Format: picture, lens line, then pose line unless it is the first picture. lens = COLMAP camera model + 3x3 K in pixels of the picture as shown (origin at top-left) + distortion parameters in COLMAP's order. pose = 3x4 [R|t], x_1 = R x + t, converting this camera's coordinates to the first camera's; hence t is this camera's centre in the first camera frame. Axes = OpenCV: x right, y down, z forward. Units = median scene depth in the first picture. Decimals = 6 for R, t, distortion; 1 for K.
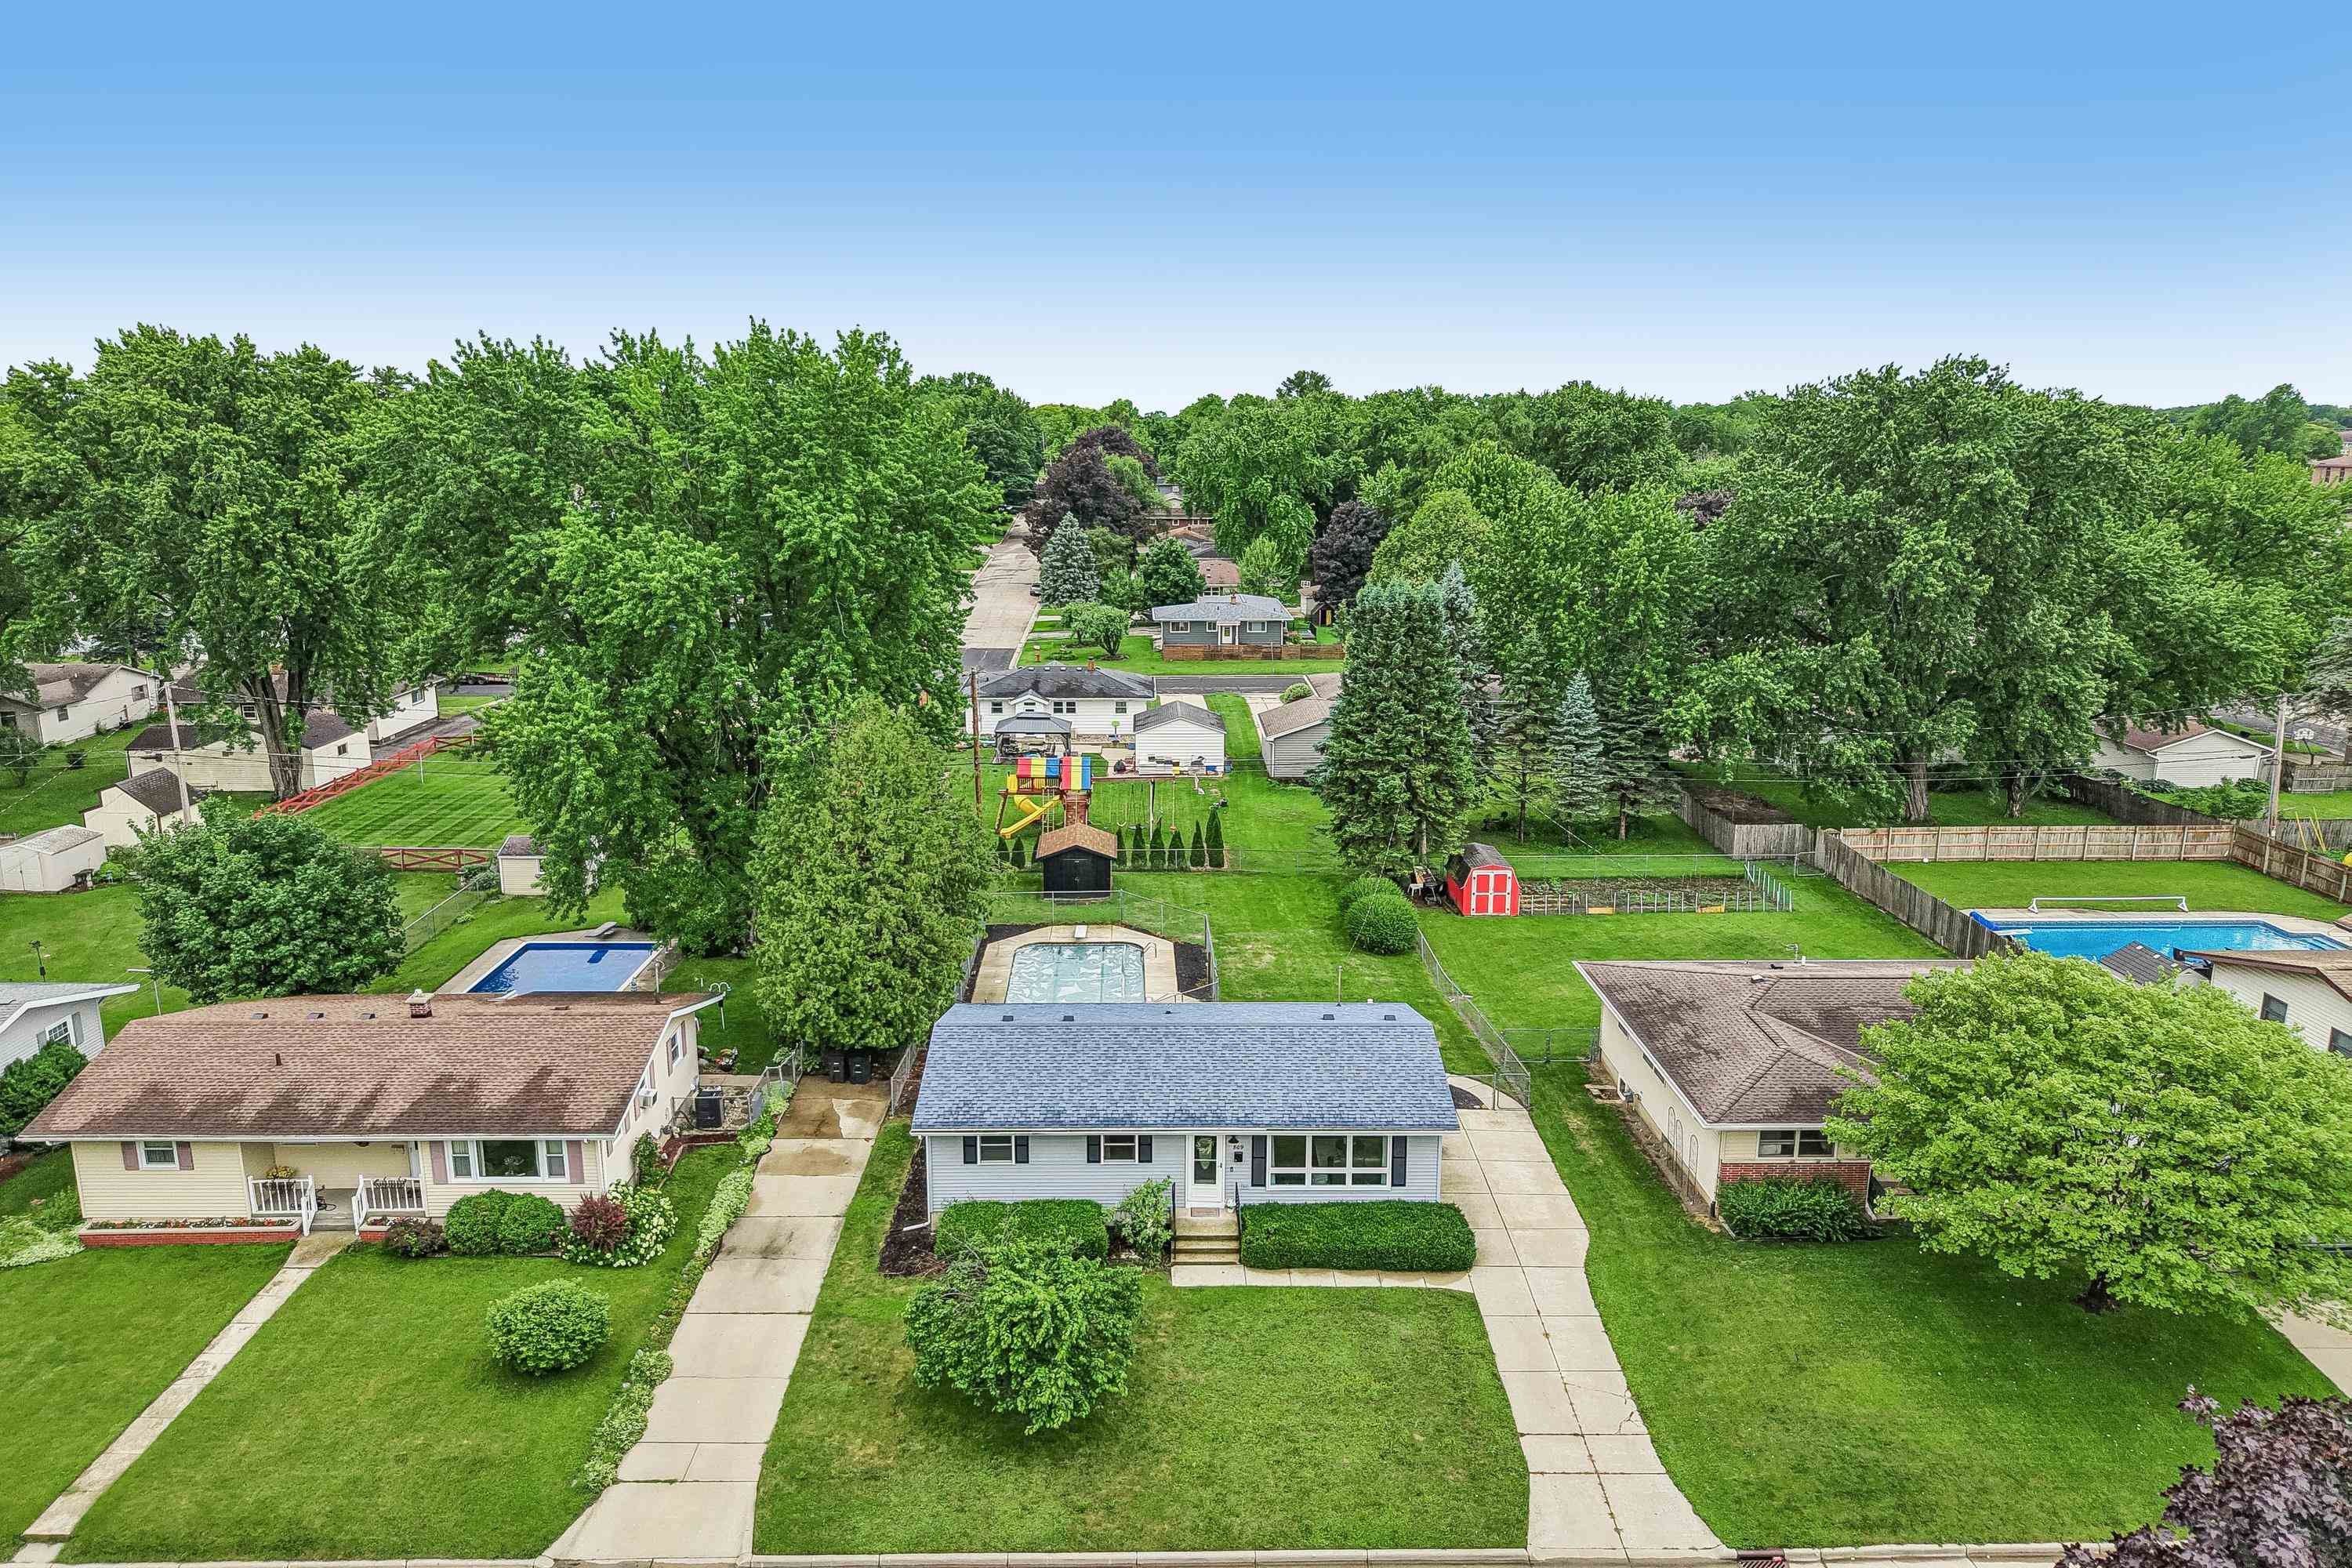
lens RADIAL K [[1572.1, 0, 1168.9], [0, 1572.1, 785.9], [0, 0, 1]] dist [0.023641, -0.039880]
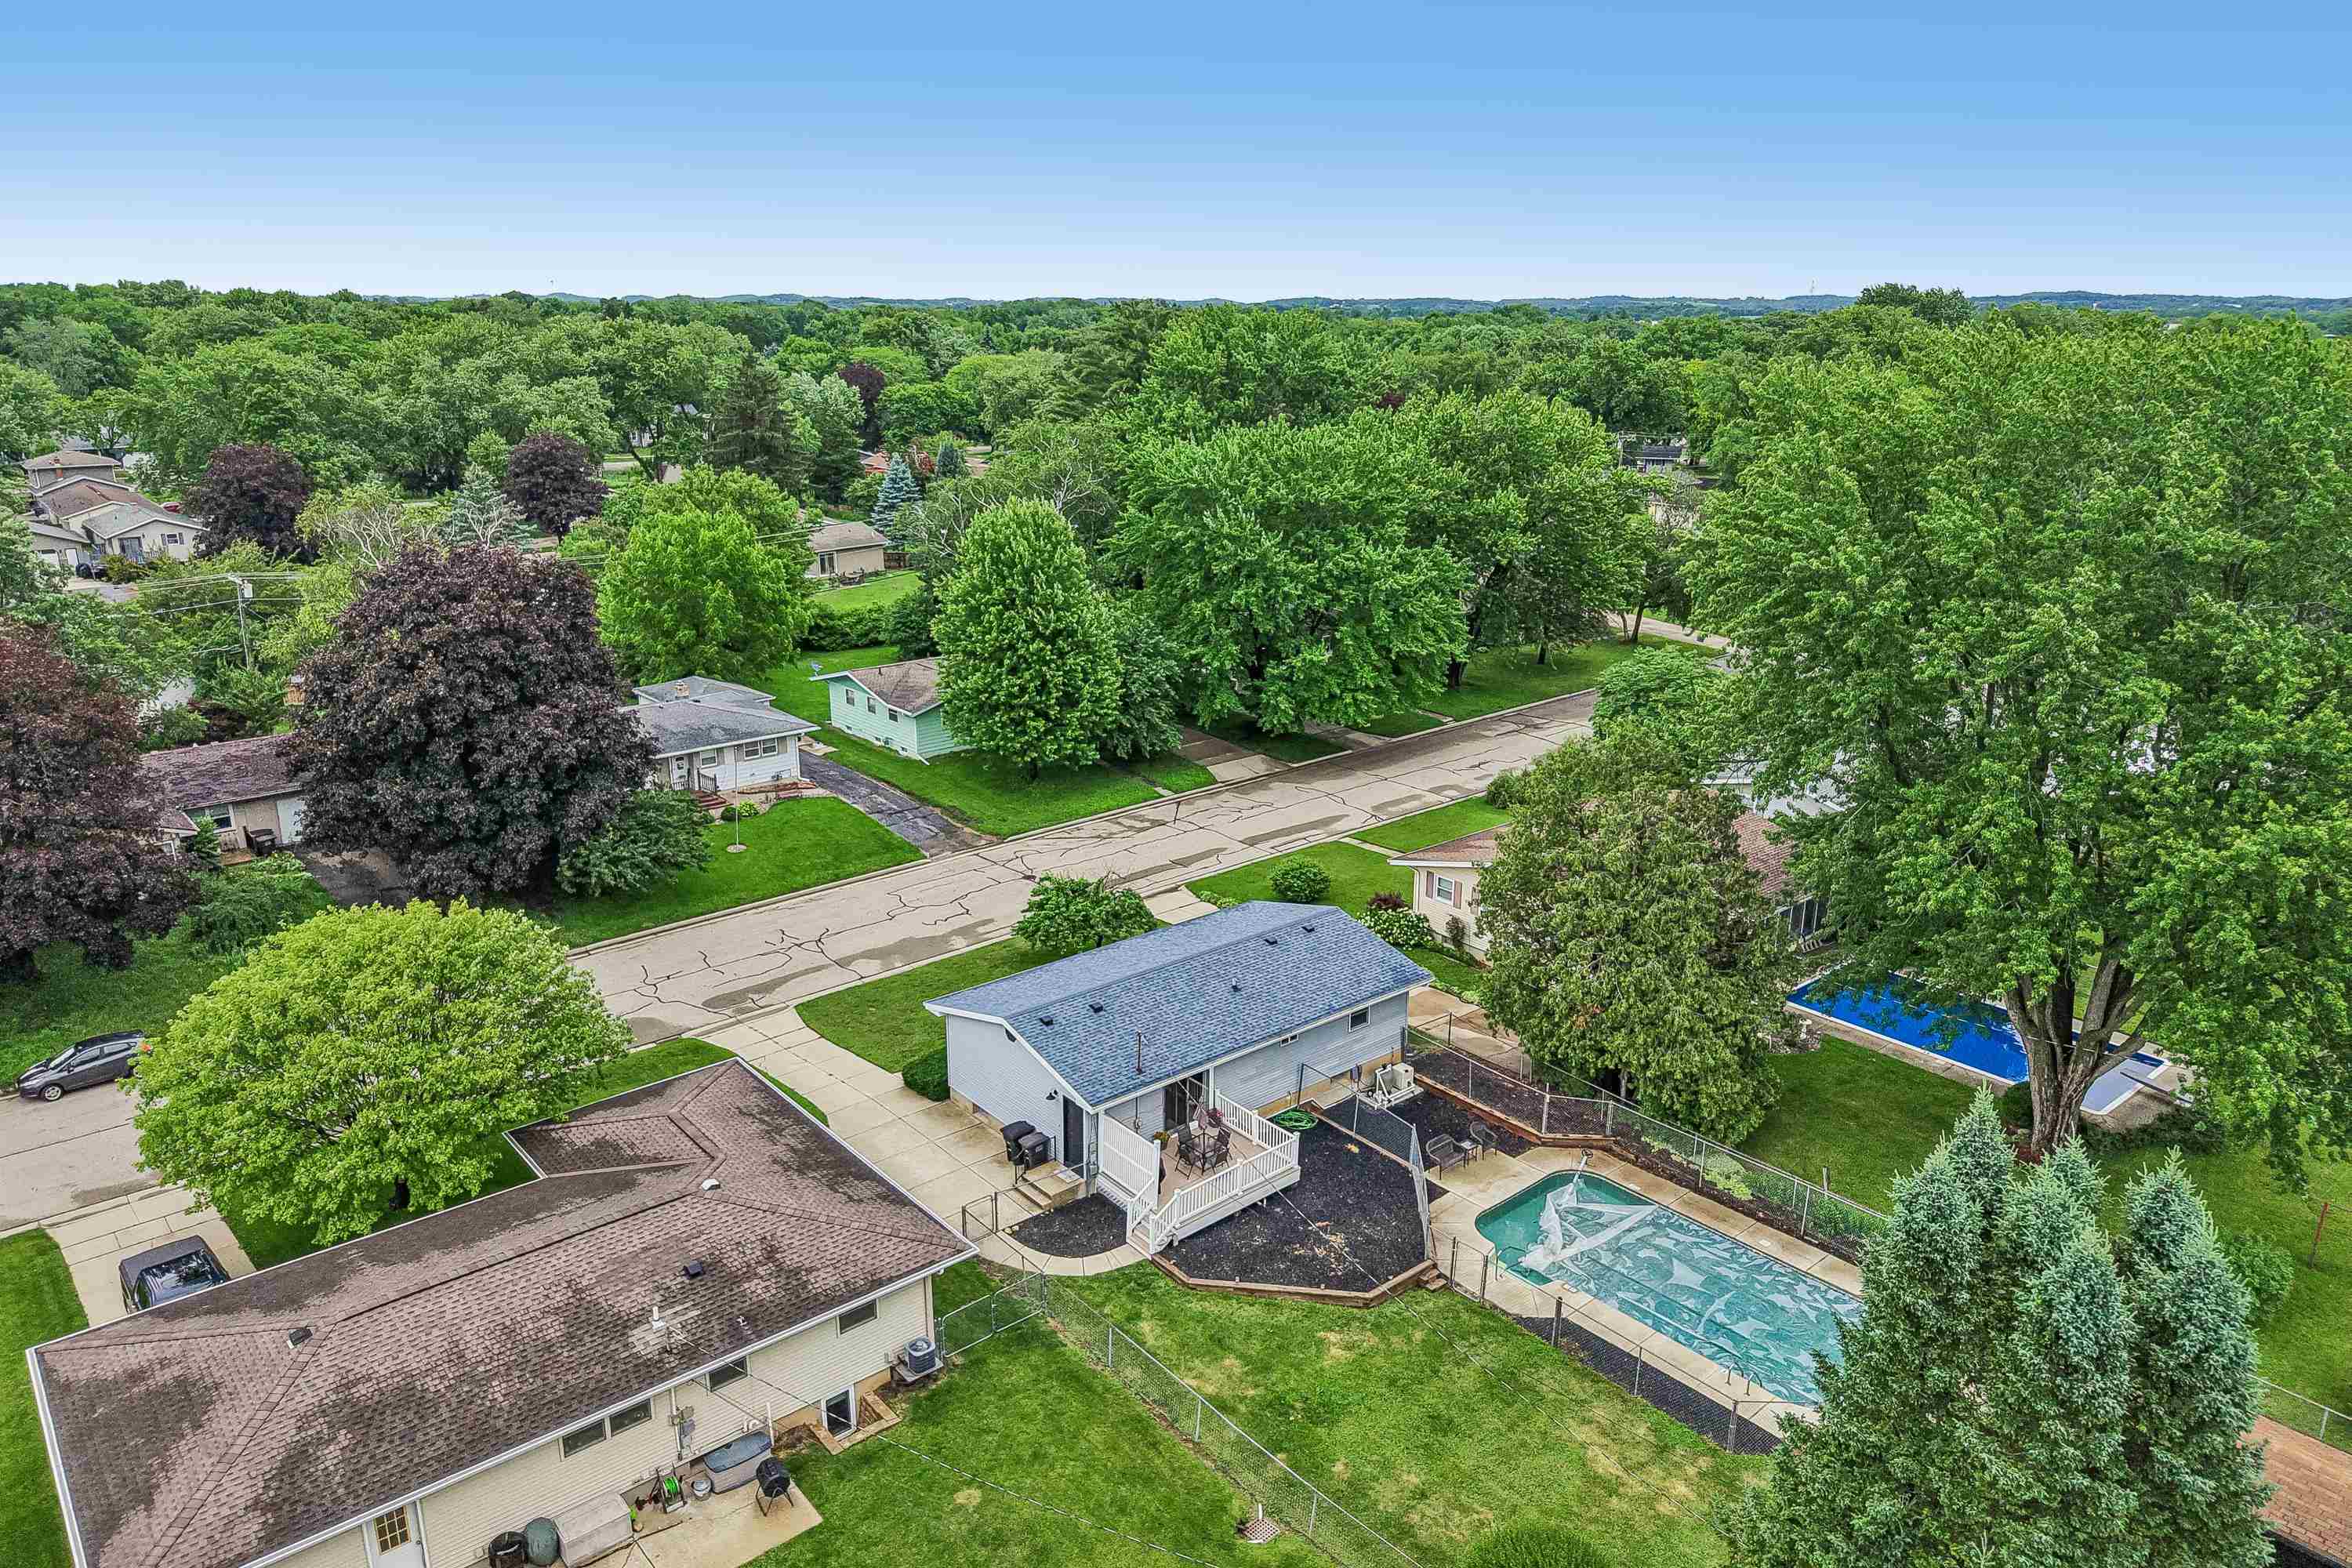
lens RADIAL K [[1572.1, 0, 1176.7], [0, 1572.1, 785.4], [0, 0, 1]] dist [0.023641, -0.039880]
pose [[-0.772369, 0.176143, -0.610262, 0.565765], [-0.150836, 0.882432, 0.445604, -0.382401], [0.617005, 0.436220, -0.654994, 1.389503]]
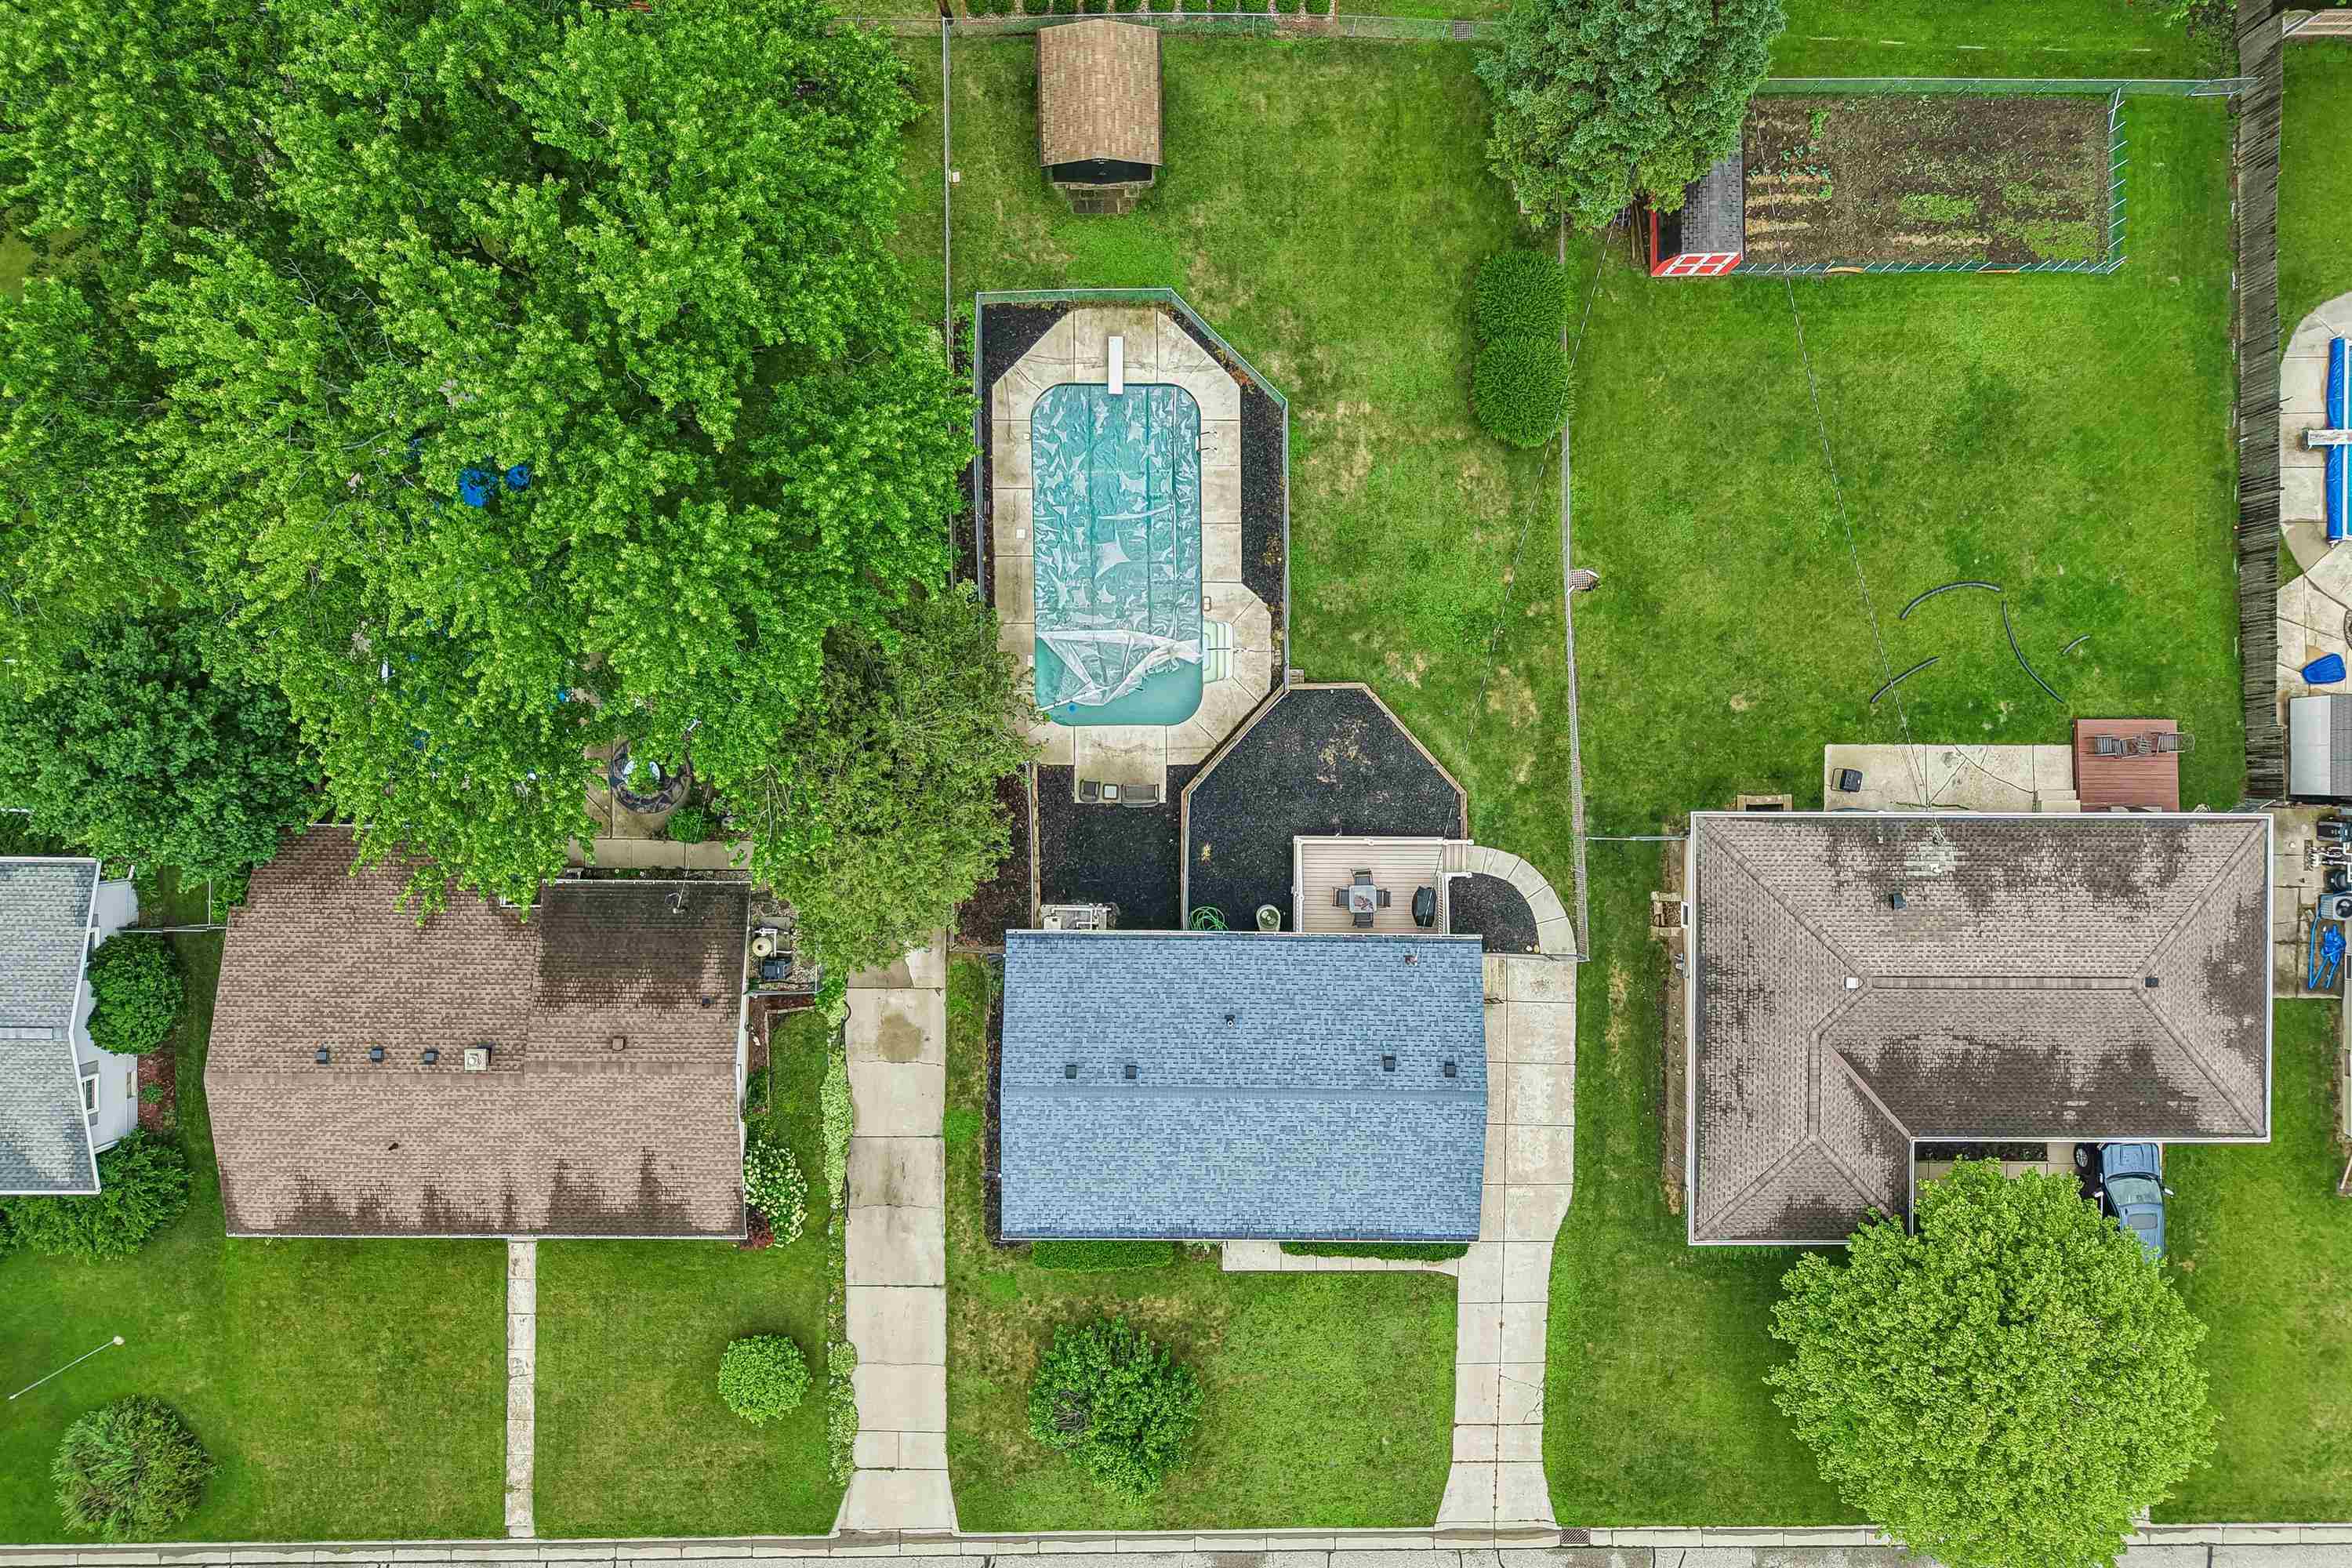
lens RADIAL K [[1572.1, 0, 1169.2], [0, 1572.1, 784.3], [0, 0, 1]] dist [0.023641, -0.039880]
pose [[0.999780, 0.017559, 0.011432, -0.045191], [-0.014945, 0.215158, 0.976465, -0.730726], [0.014686, -0.976421, 0.215373, 0.802833]]
